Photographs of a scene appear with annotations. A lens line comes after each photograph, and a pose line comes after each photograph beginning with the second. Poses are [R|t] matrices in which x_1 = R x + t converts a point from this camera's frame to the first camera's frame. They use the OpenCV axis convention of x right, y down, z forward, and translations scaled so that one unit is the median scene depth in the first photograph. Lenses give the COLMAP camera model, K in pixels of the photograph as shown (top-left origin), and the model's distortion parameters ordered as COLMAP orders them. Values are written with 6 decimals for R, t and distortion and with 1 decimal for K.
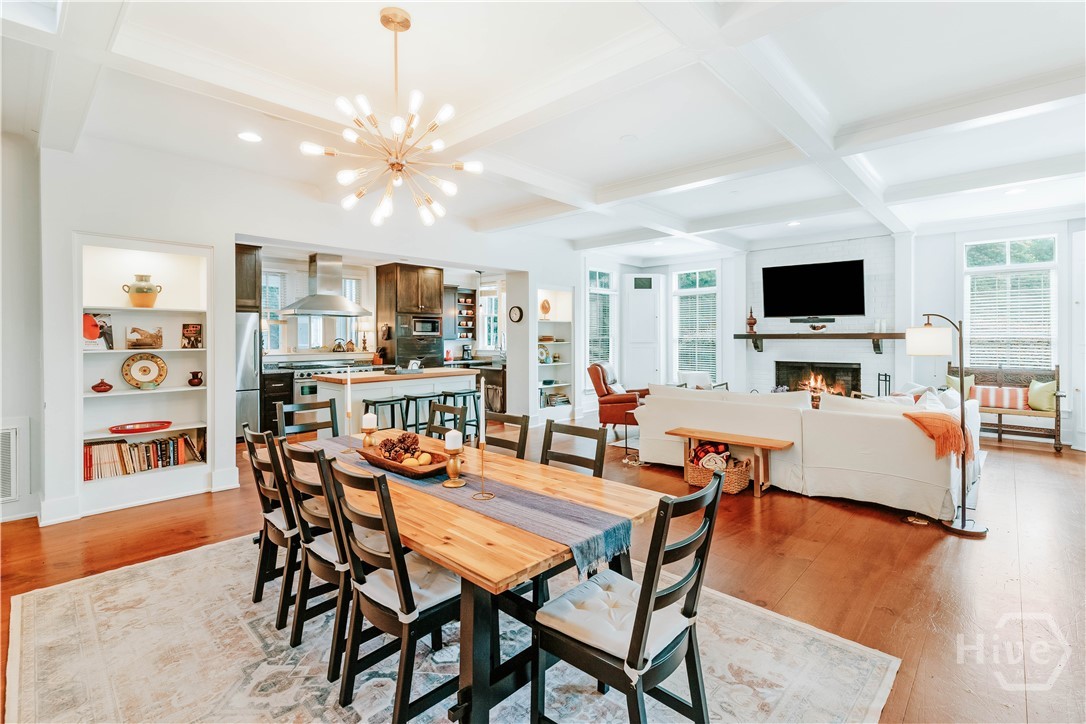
lens RADIAL K [[498.3, 0, 546.7], [0, 498.3, 339.5], [0, 0, 1]] dist [0.002674, 0.001033]
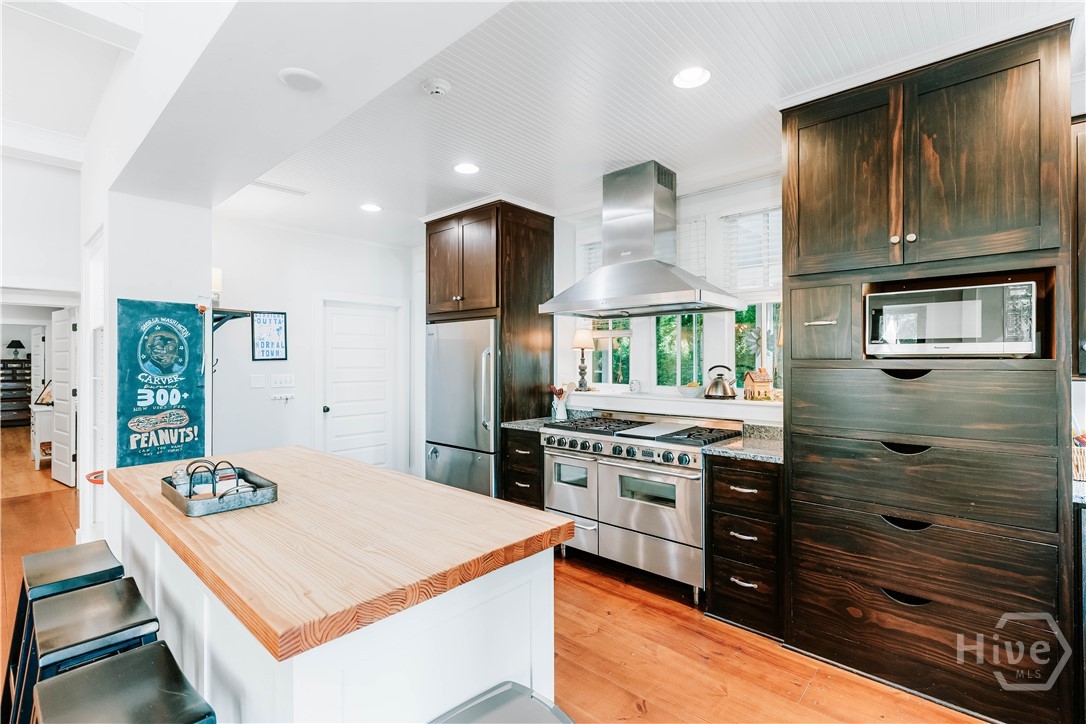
lens RADIAL K [[498.3, 0, 542.4], [0, 498.3, 361.7], [0, 0, 1]] dist [0.002674, 0.001033]
pose [[0.002700, 0.003523, -0.999990, -0.008541], [-0.005100, 0.999981, 0.003509, -0.005865], [0.999983, 0.005090, 0.002718, 0.878660]]
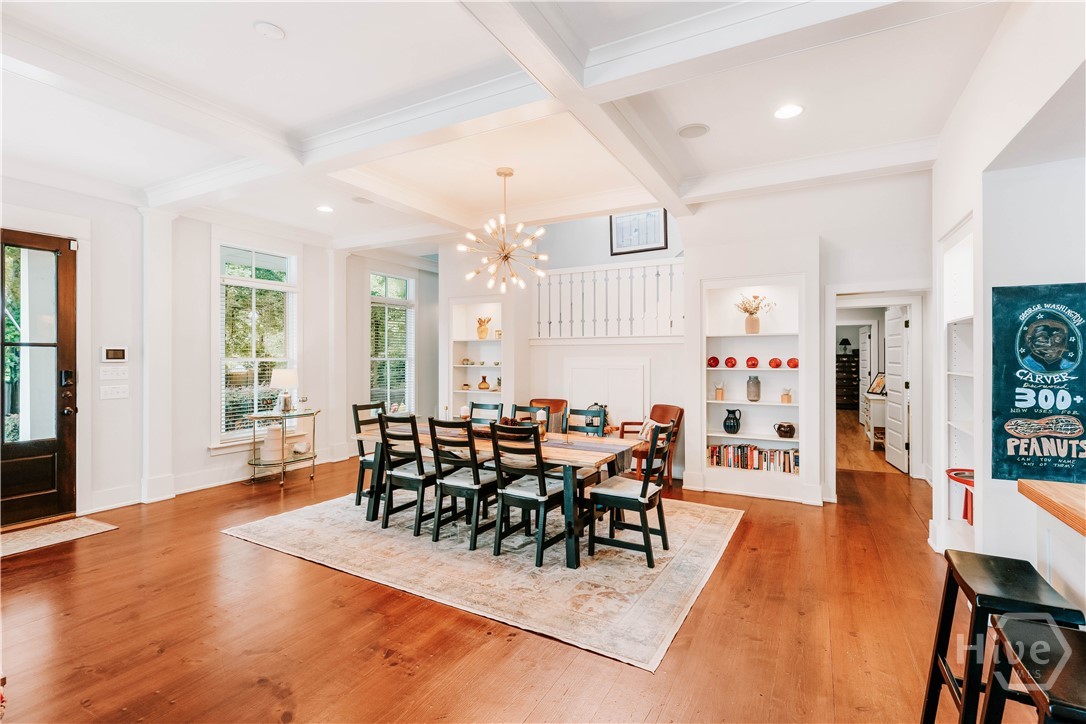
lens RADIAL K [[498.3, 0, 546.0], [0, 498.3, 354.0], [0, 0, 1]] dist [0.002674, 0.001033]
pose [[-0.968761, 0.002273, -0.247987, -0.002677], [0.001965, 0.999997, 0.001489, -0.005707], [0.247989, 0.000956, -0.968762, 0.820693]]
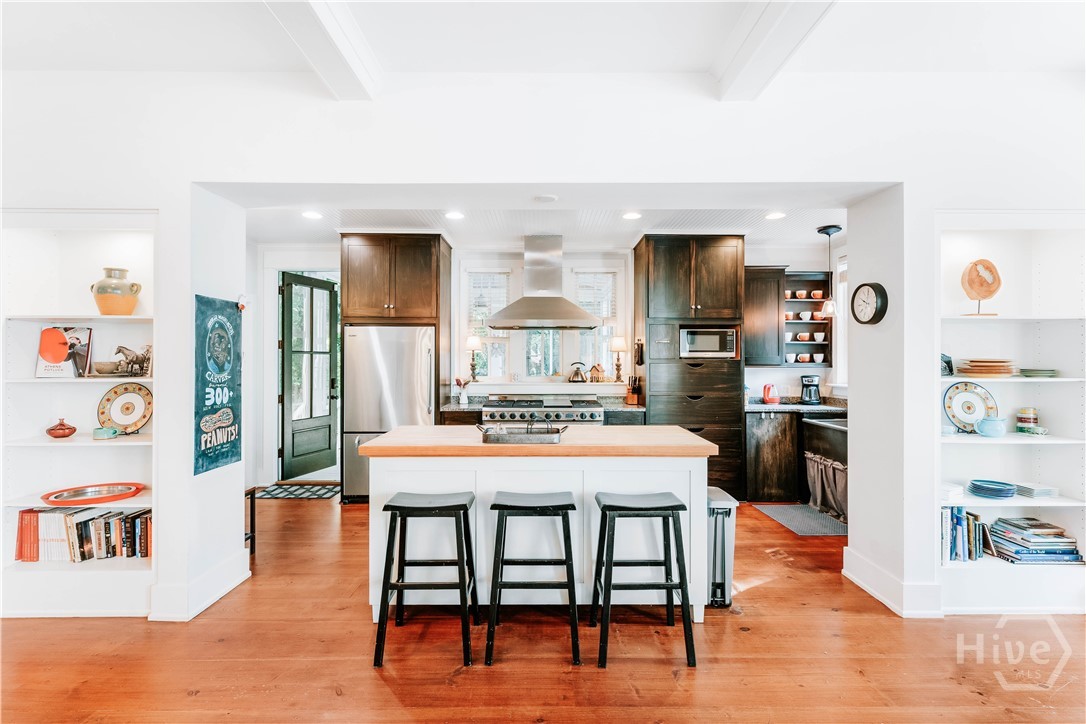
lens RADIAL K [[498.3, 0, 542.8], [0, 498.3, 358.7], [0, 0, 1]] dist [0.002674, 0.001033]
pose [[0.678480, 0.001569, -0.734617, 0.048672], [-0.006752, 0.999969, -0.004100, -0.004013], [0.734587, 0.007742, 0.678470, 0.522241]]
